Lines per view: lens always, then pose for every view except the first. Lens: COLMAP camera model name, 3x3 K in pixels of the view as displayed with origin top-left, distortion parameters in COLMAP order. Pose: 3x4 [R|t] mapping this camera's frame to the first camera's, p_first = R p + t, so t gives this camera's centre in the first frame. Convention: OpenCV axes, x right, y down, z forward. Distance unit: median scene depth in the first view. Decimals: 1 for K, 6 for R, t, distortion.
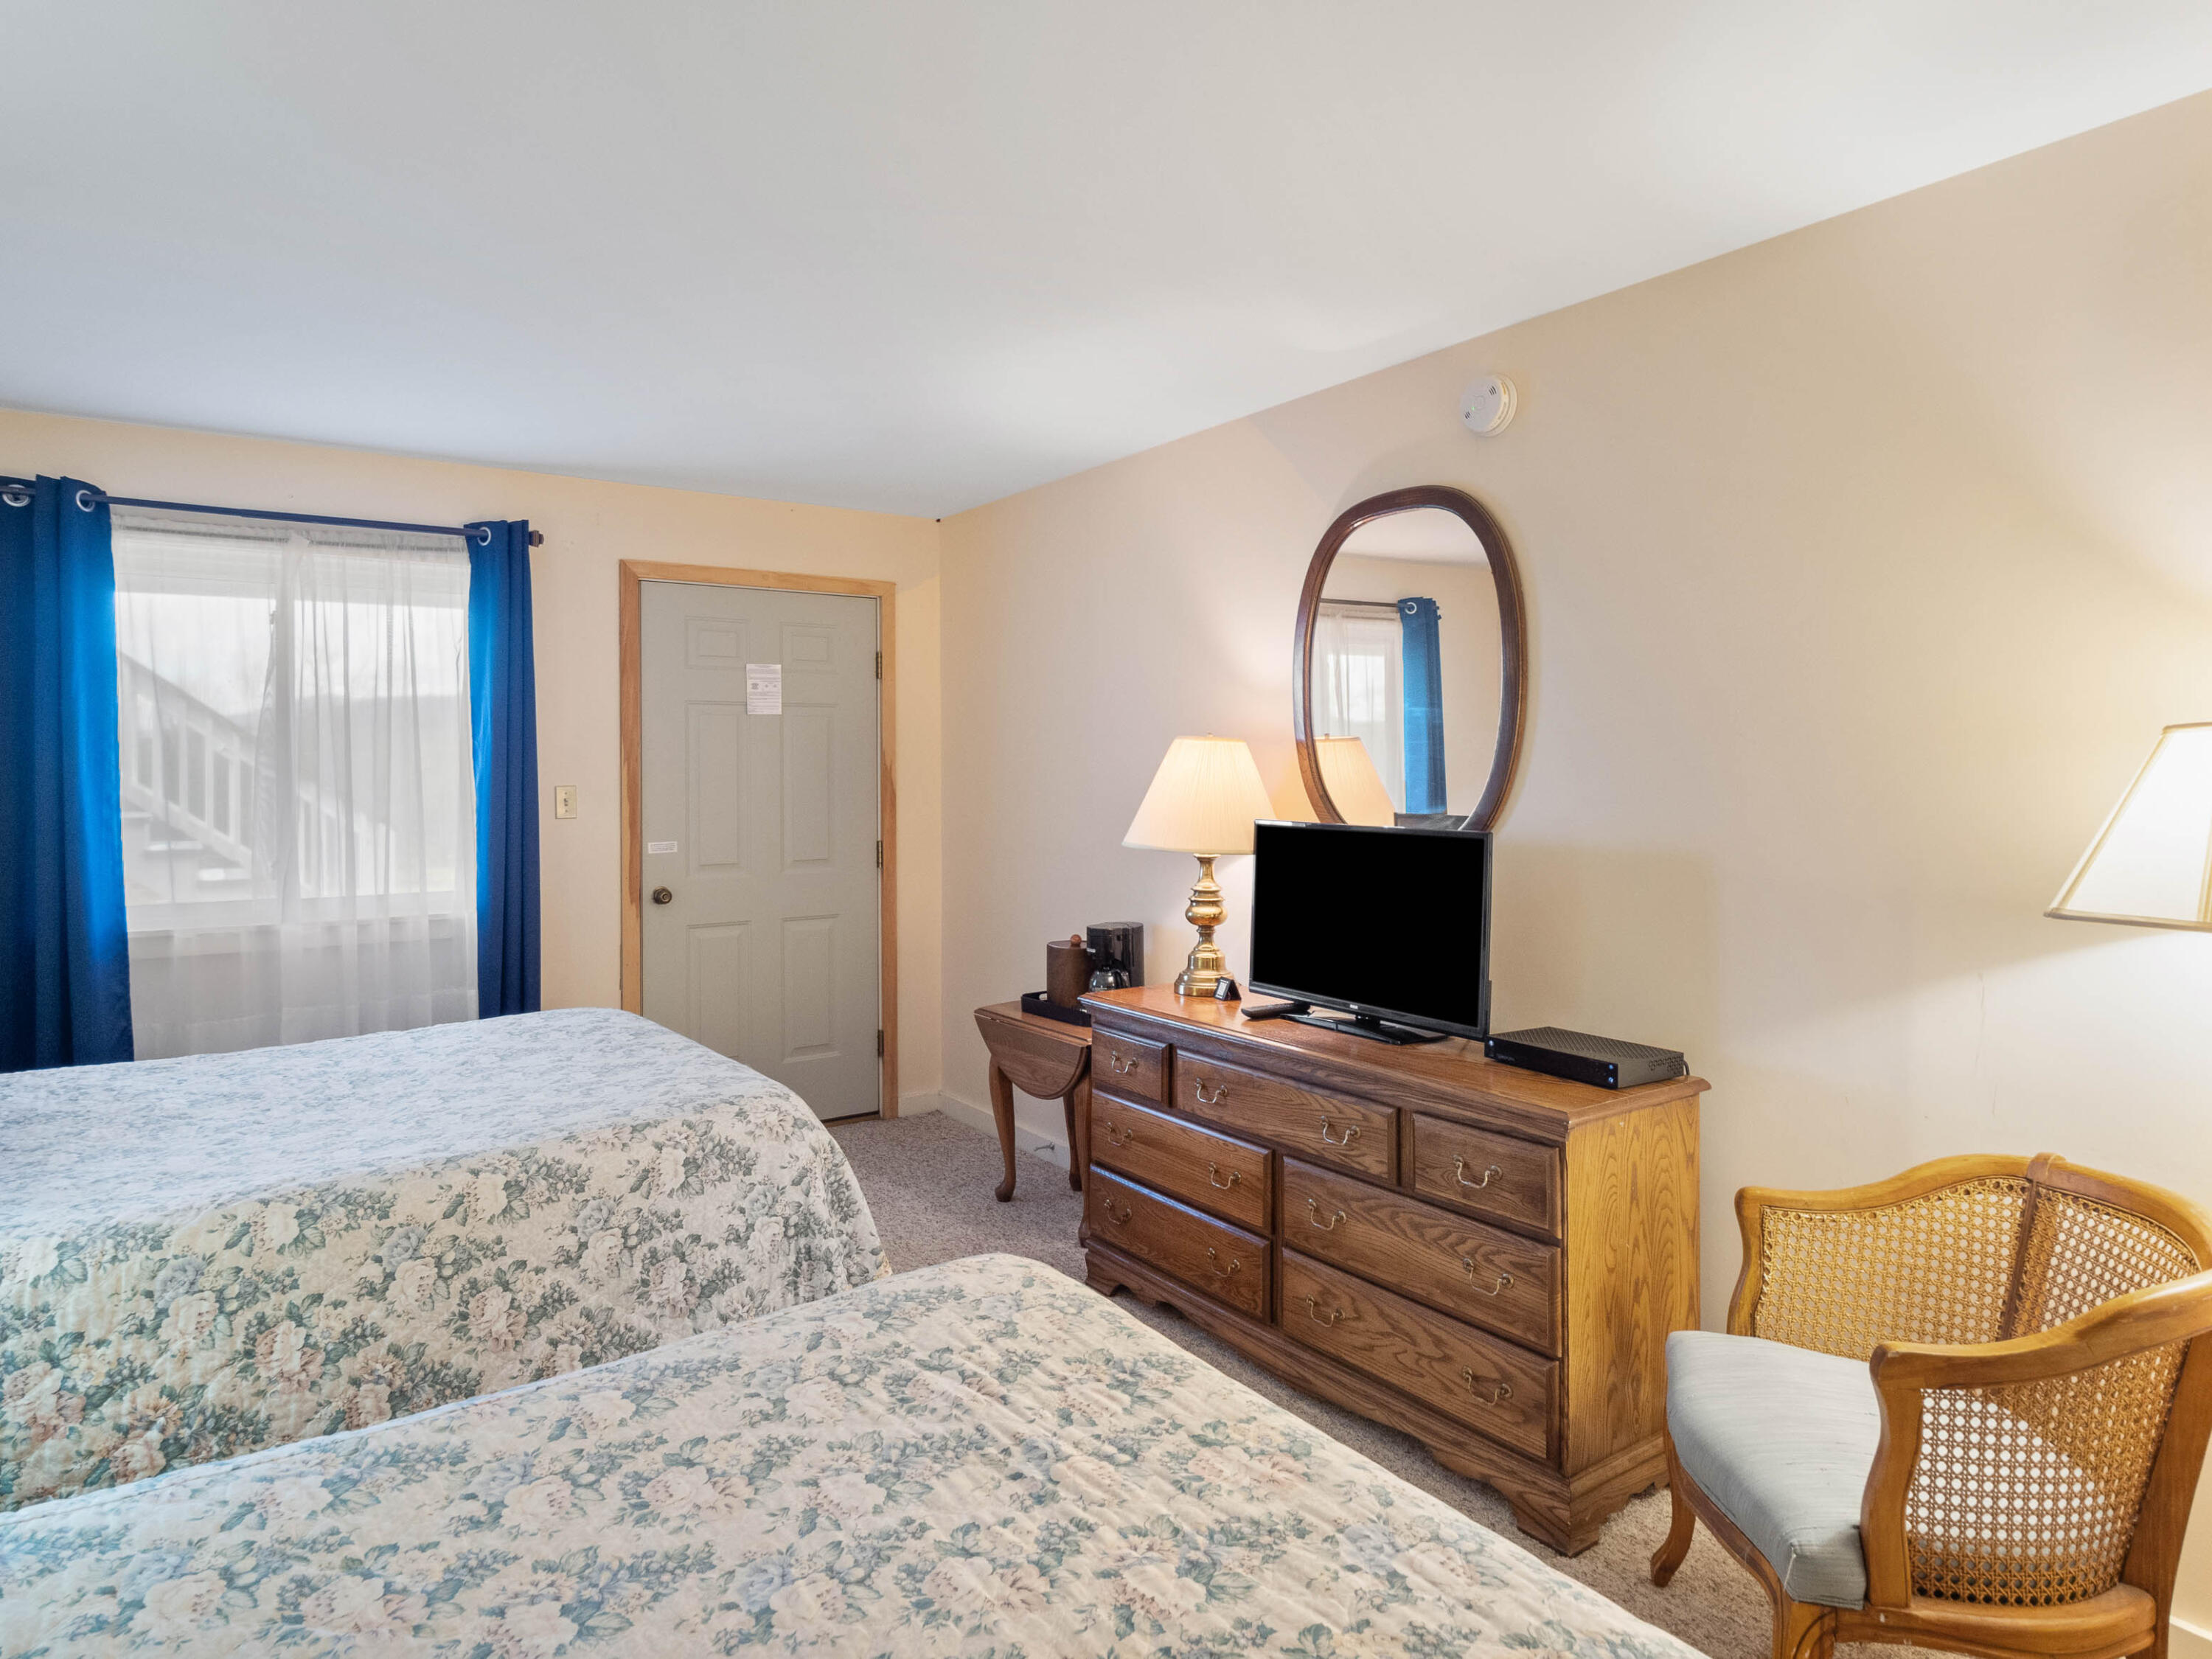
lens RADIAL K [[1325.7, 0, 1108.1], [0, 1325.7, 752.9], [0, 0, 1]] dist [0.001438, -0.004164]
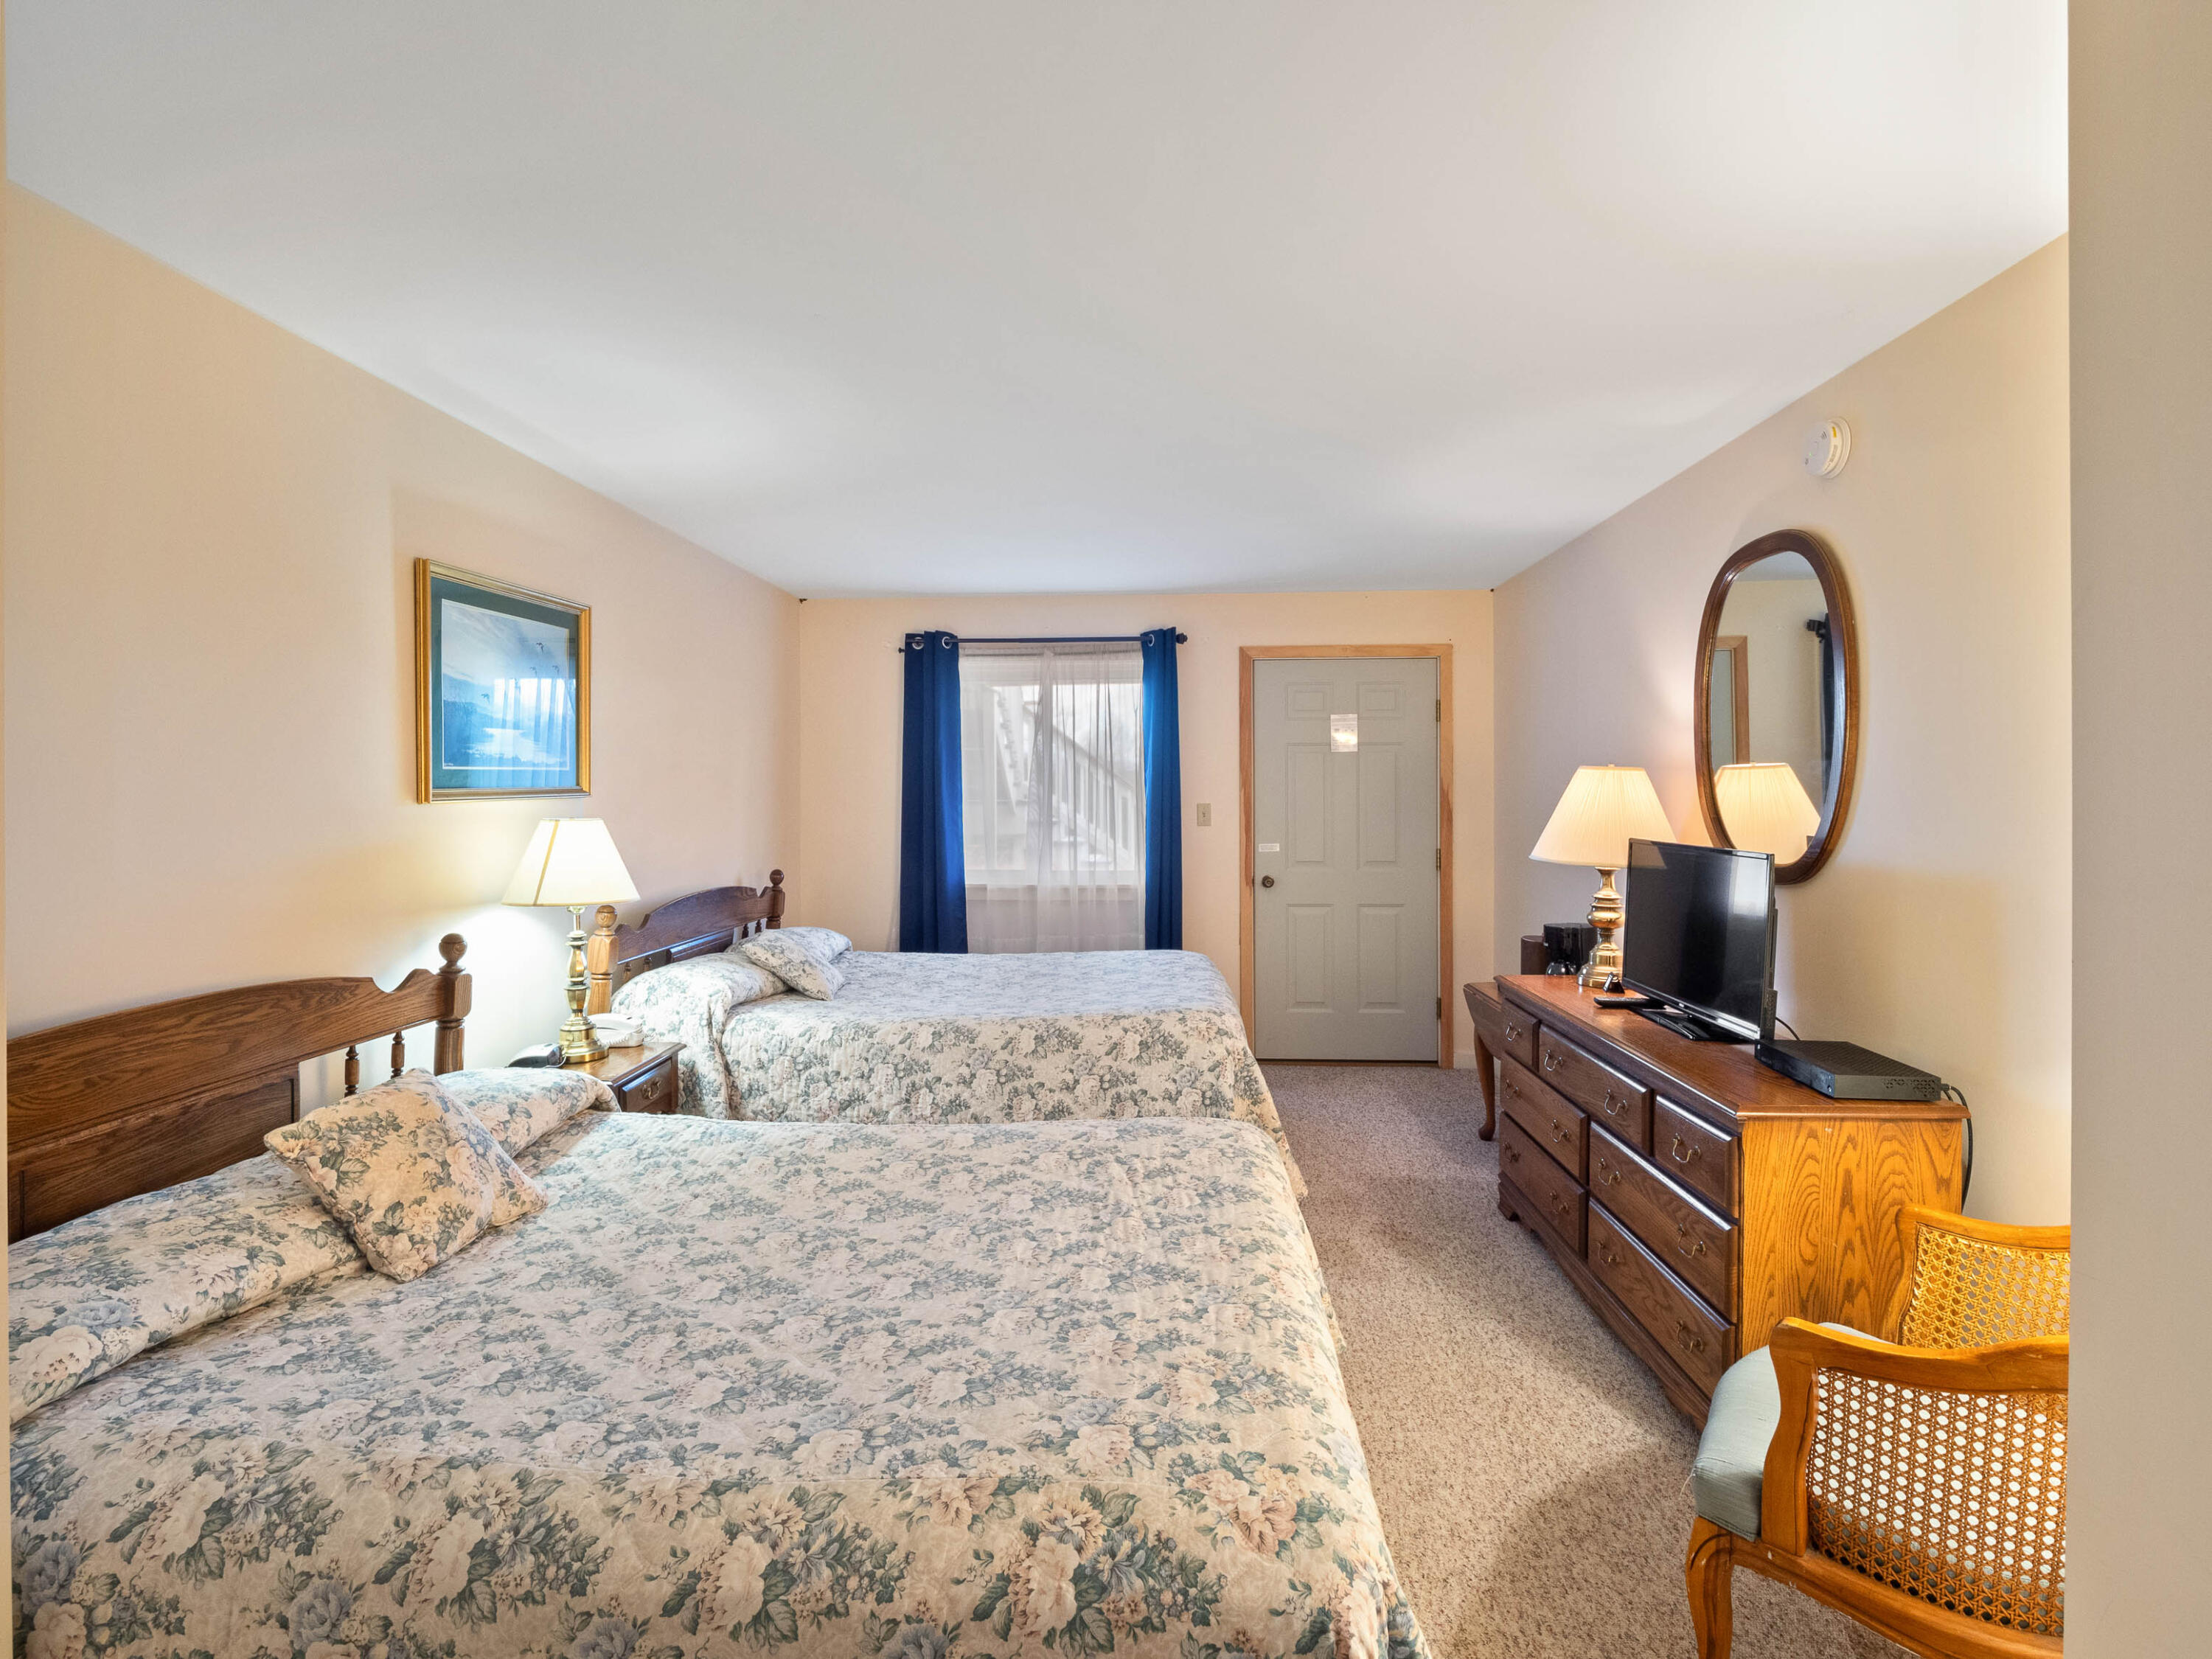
lens RADIAL K [[1092.5, 0, 1102.9], [0, 1092.5, 784.7], [0, 0, 1]] dist [0.004638, -0.018362]
pose [[0.782495, -0.002090, -0.622654, 0.466545], [0.006422, 0.999968, 0.004715, -0.004696], [0.622624, -0.007689, 0.782483, -0.041867]]
